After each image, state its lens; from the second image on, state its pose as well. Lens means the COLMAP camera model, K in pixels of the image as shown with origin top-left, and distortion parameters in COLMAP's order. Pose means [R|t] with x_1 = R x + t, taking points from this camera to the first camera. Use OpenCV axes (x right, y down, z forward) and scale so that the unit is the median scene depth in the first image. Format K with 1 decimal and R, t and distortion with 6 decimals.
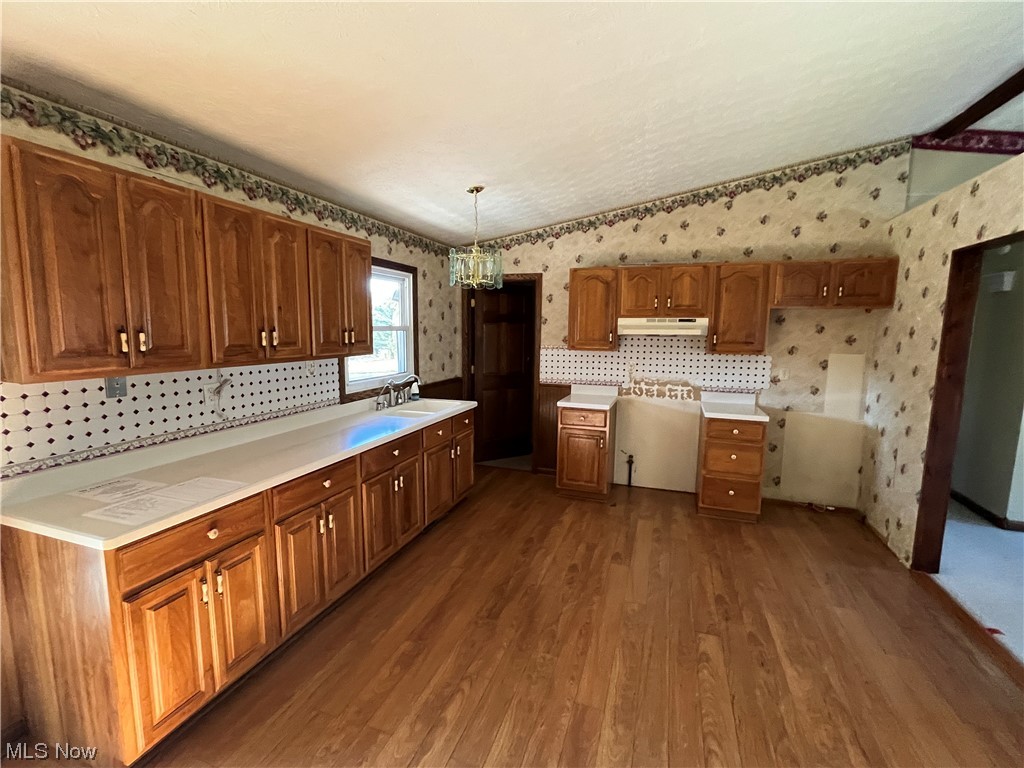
lens RADIAL K [[452.1, 0, 512.0], [0, 452.1, 384.0], [0, 0, 1]] dist [-0.005898, -0.000571]
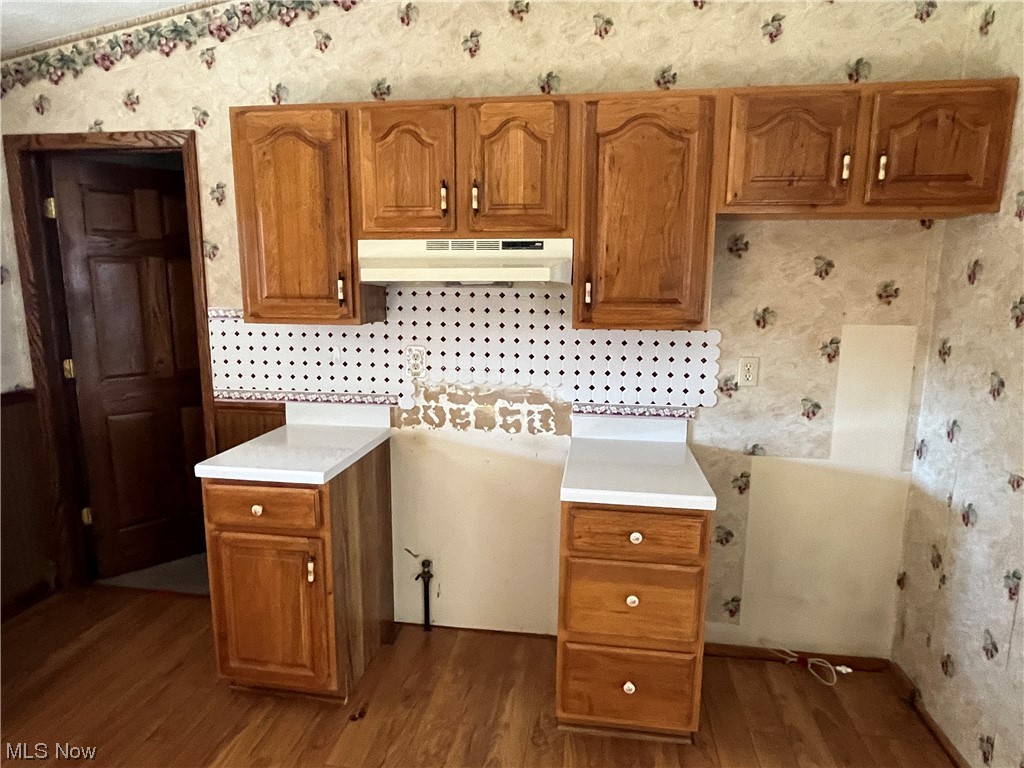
lens RADIAL K [[600.3, 0, 512.0], [0, 600.3, 384.0], [0, 0, 1]] dist [-0.005108, 0.000132]
pose [[0.980676, -0.036930, 0.192124, 0.281377], [0.026639, 0.998082, 0.055875, -0.050986], [-0.193819, -0.049677, 0.979779, 0.497488]]
